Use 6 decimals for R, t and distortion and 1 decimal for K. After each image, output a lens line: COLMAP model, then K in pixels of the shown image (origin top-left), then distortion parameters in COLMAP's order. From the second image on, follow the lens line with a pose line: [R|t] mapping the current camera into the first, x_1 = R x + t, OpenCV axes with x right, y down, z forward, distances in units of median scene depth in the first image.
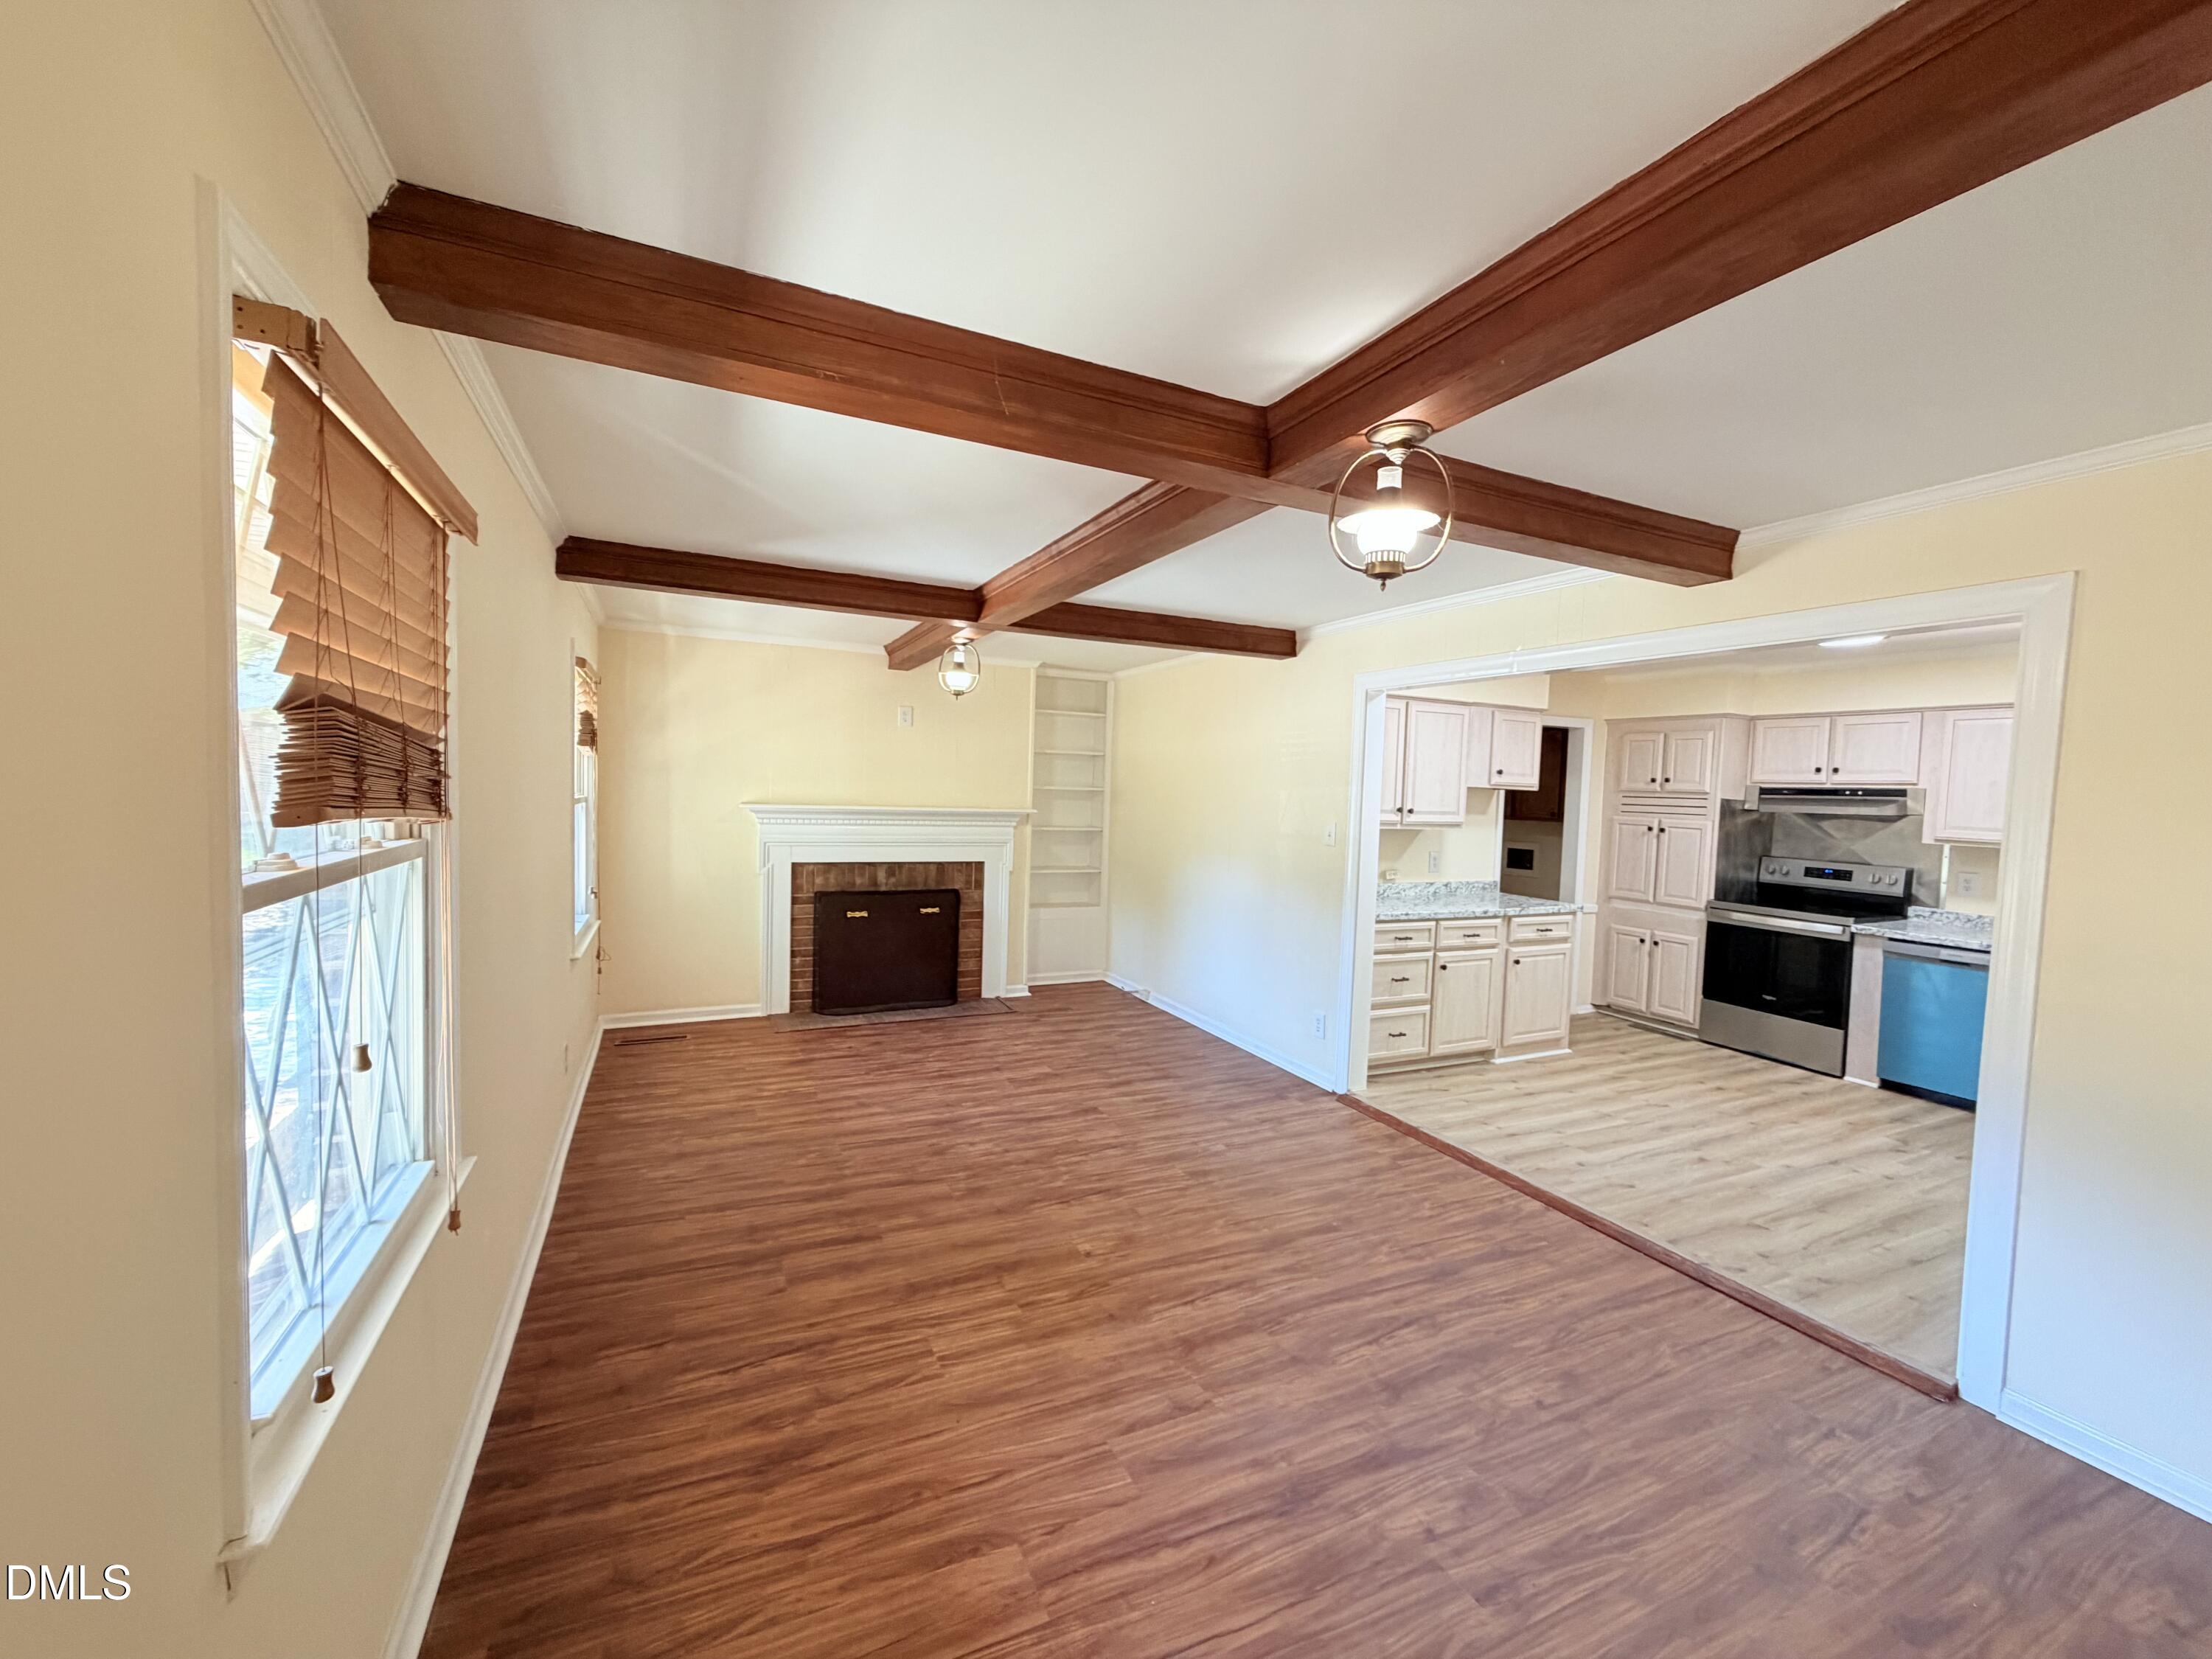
lens RADIAL K [[883.9, 0, 1098.2], [0, 883.9, 833.7], [0, 0, 1]] dist [-0.000747, 0.000098]
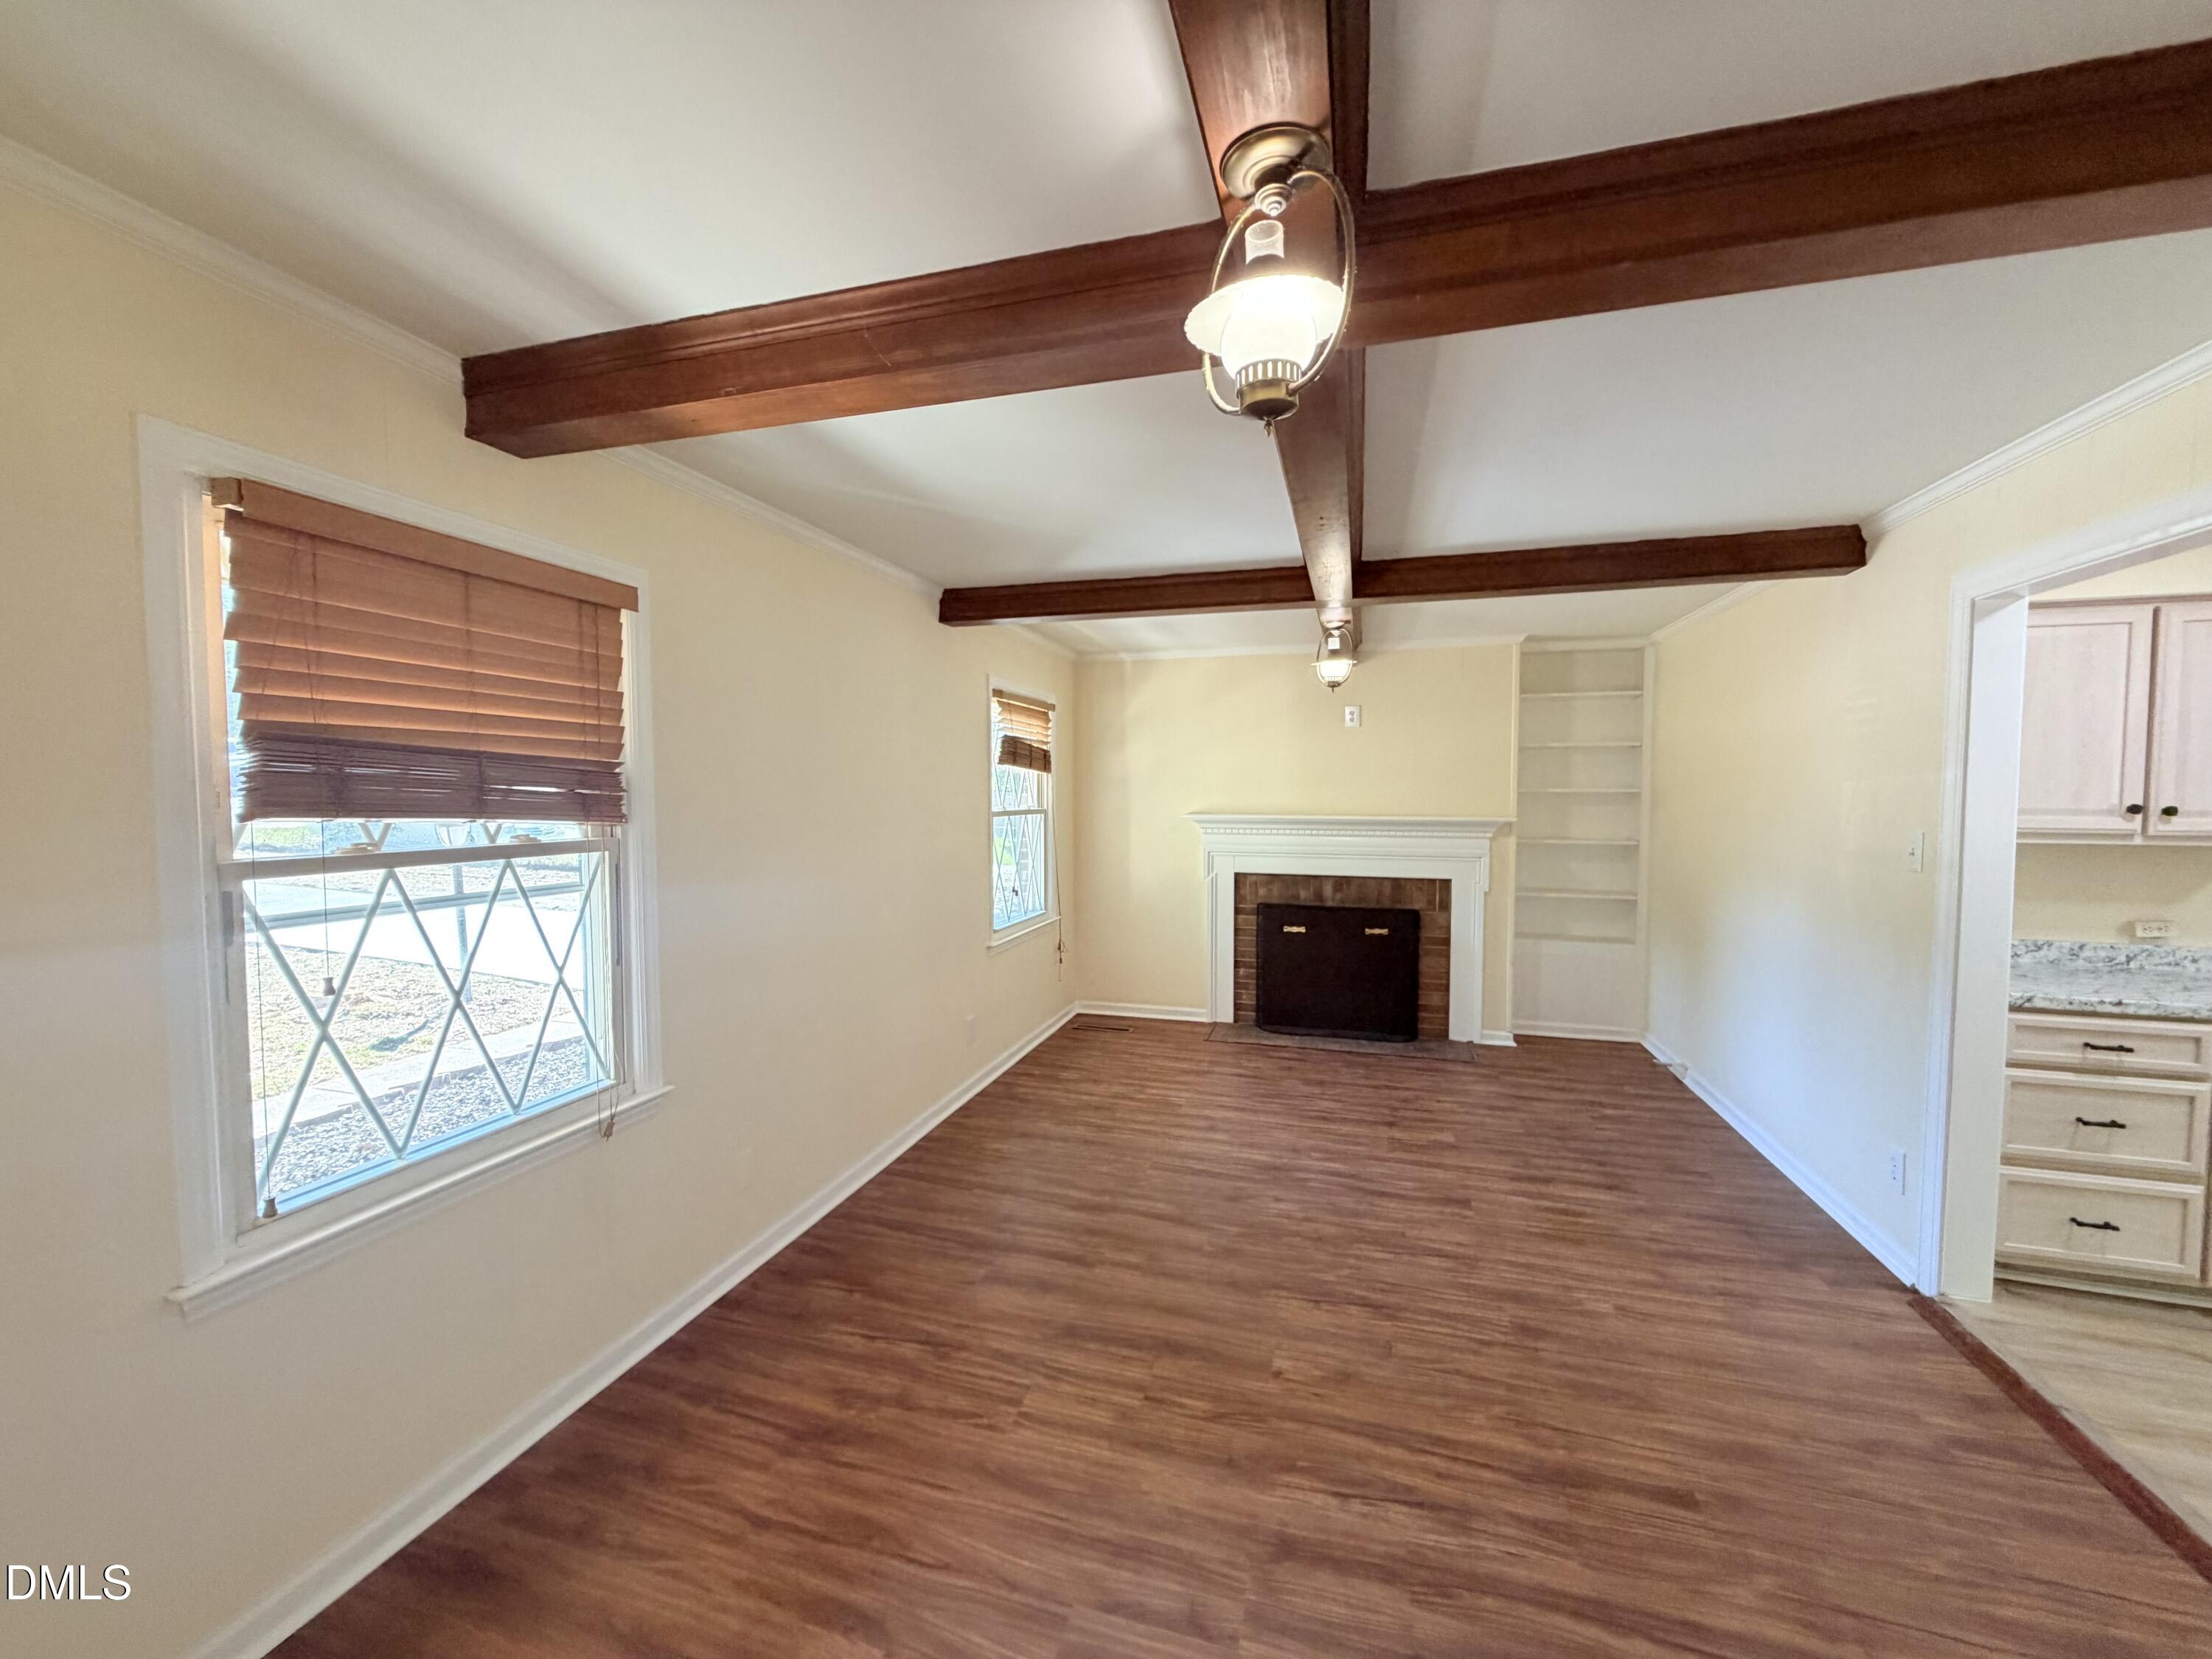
lens RADIAL K [[883.9, 0, 1101.9], [0, 883.9, 833.3], [0, 0, 1]] dist [-0.000747, 0.000098]
pose [[0.741210, 0.001672, -0.671271, 0.263243], [-0.012453, 0.999859, -0.011260, 0.001889], [0.671157, 0.016705, 0.741127, 0.196528]]
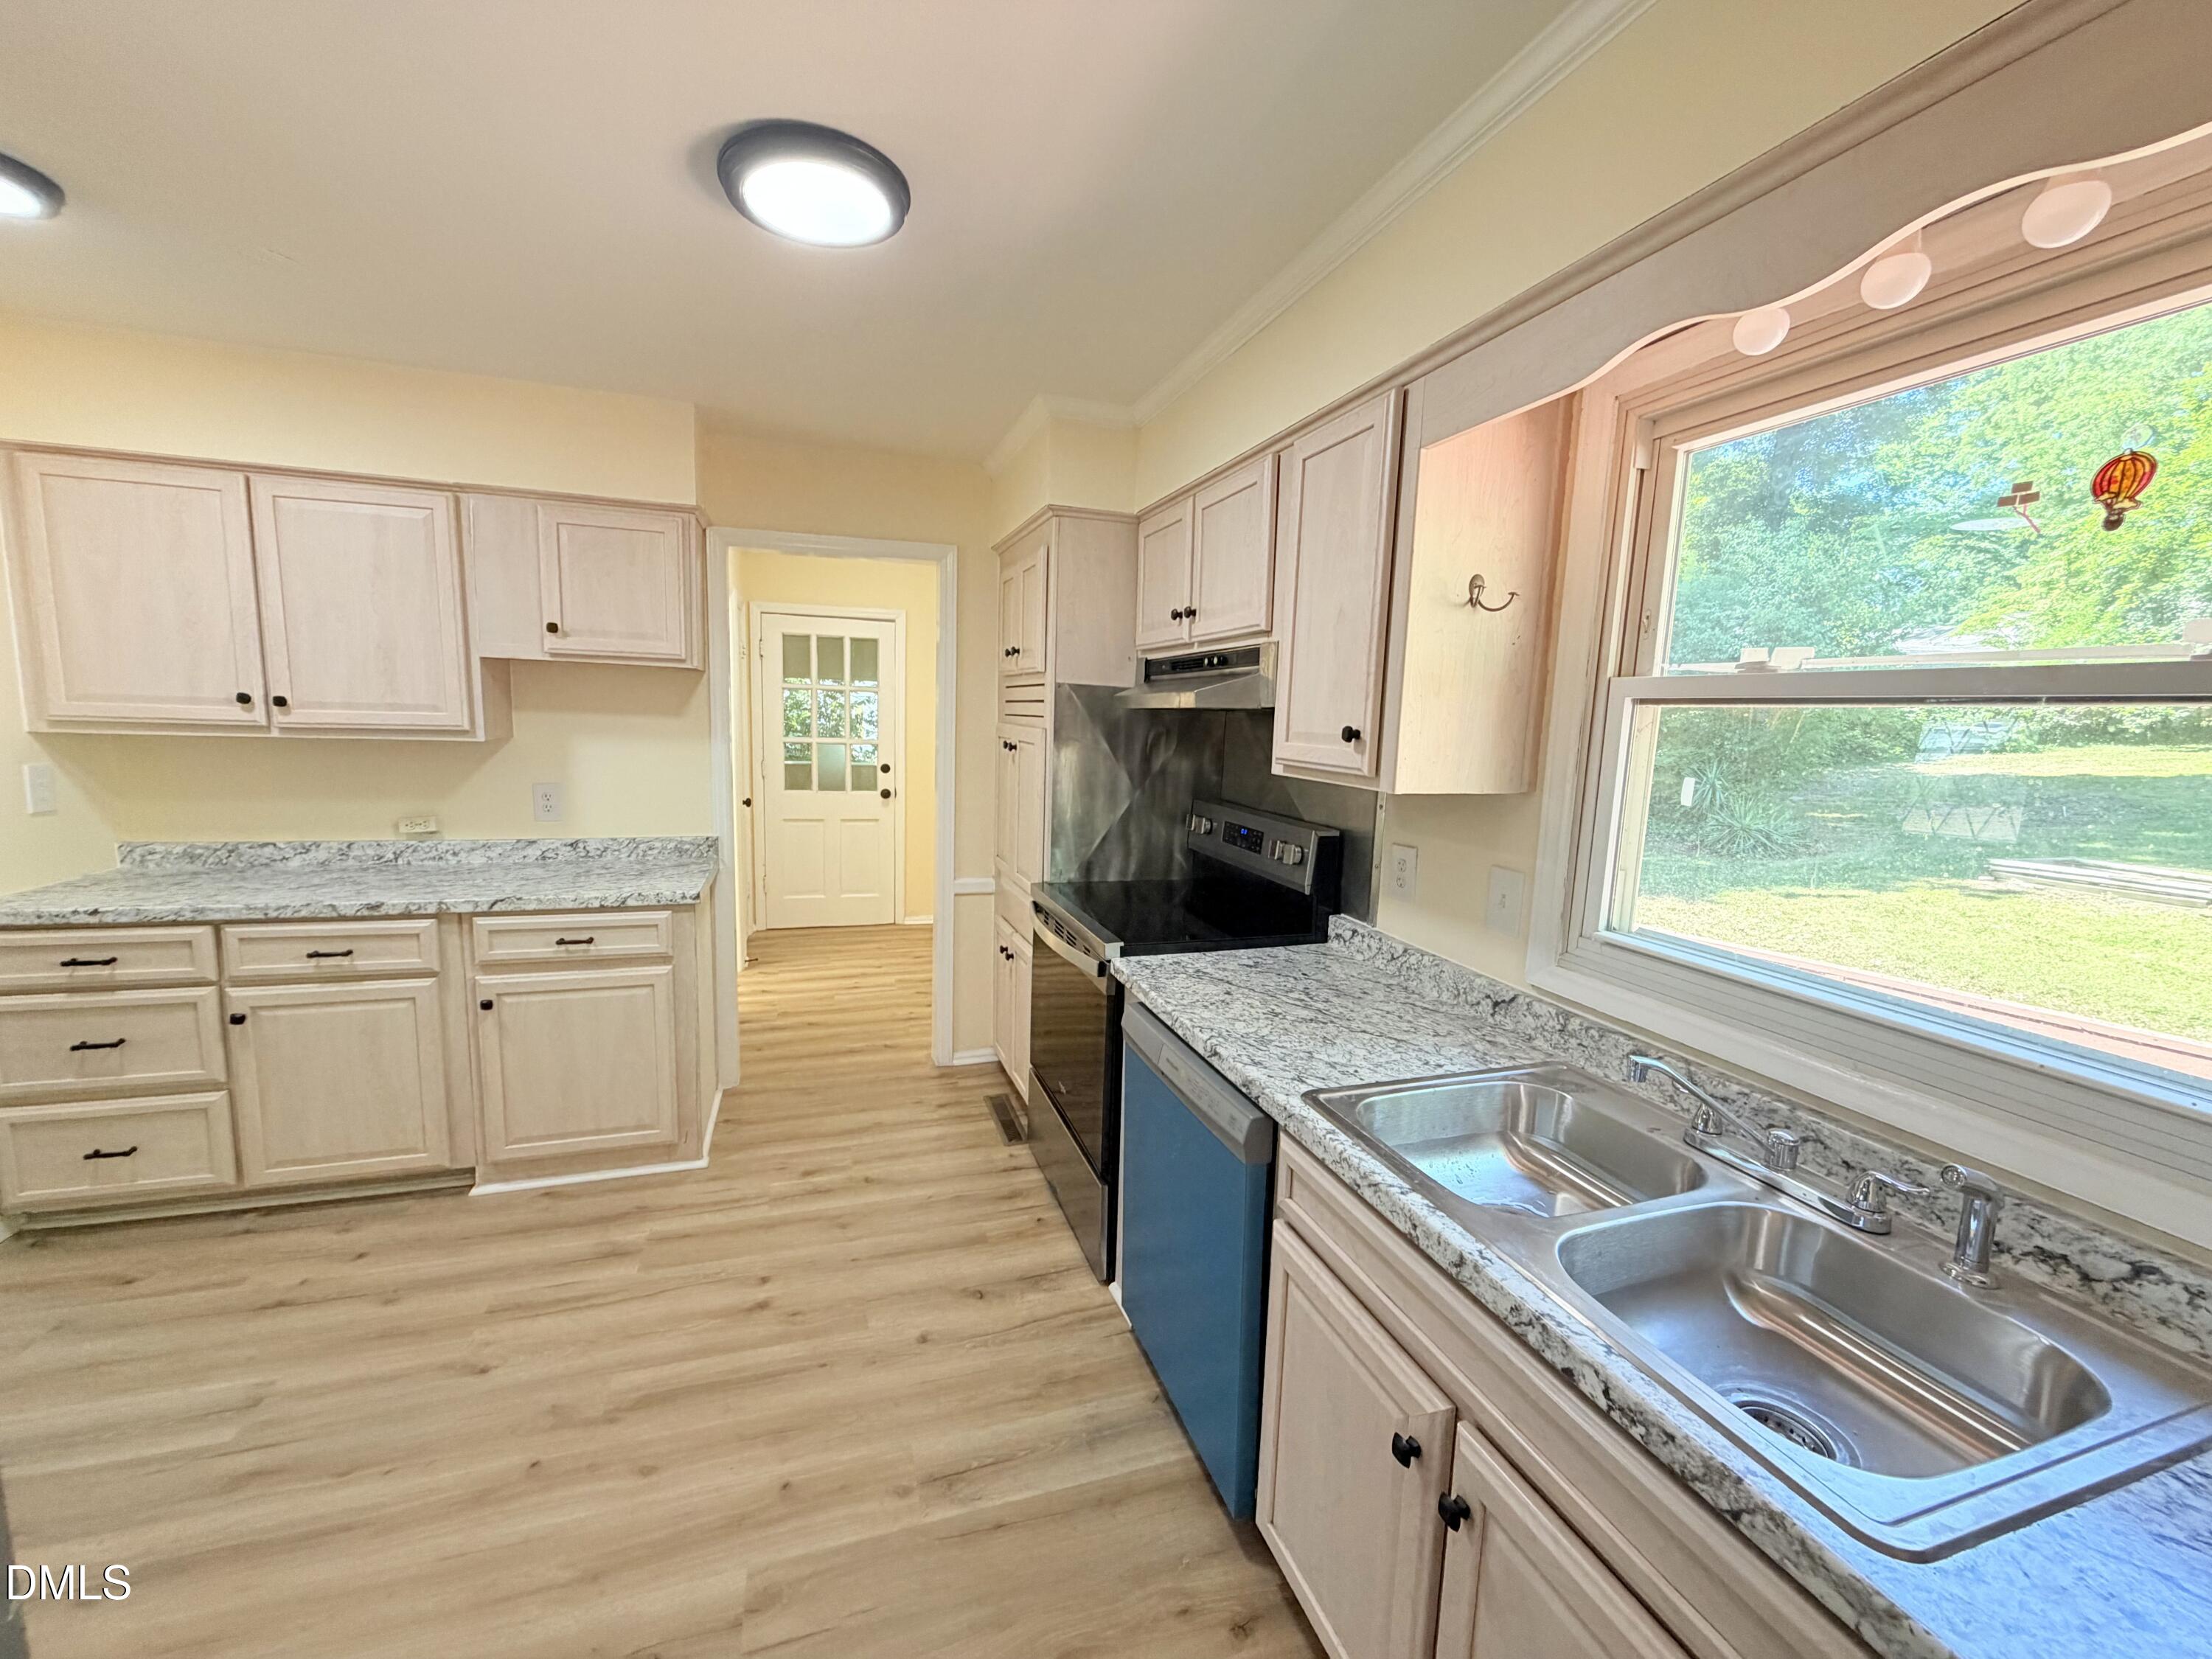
lens RADIAL K [[883.9, 0, 1104.3], [0, 883.9, 832.3], [0, 0, 1]] dist [-0.000747, 0.000098]
pose [[0.991791, 0.017314, -0.126689, 0.992828], [-0.007530, 0.996979, 0.077303, 0.007272], [0.127645, -0.075715, 0.988926, 0.626208]]
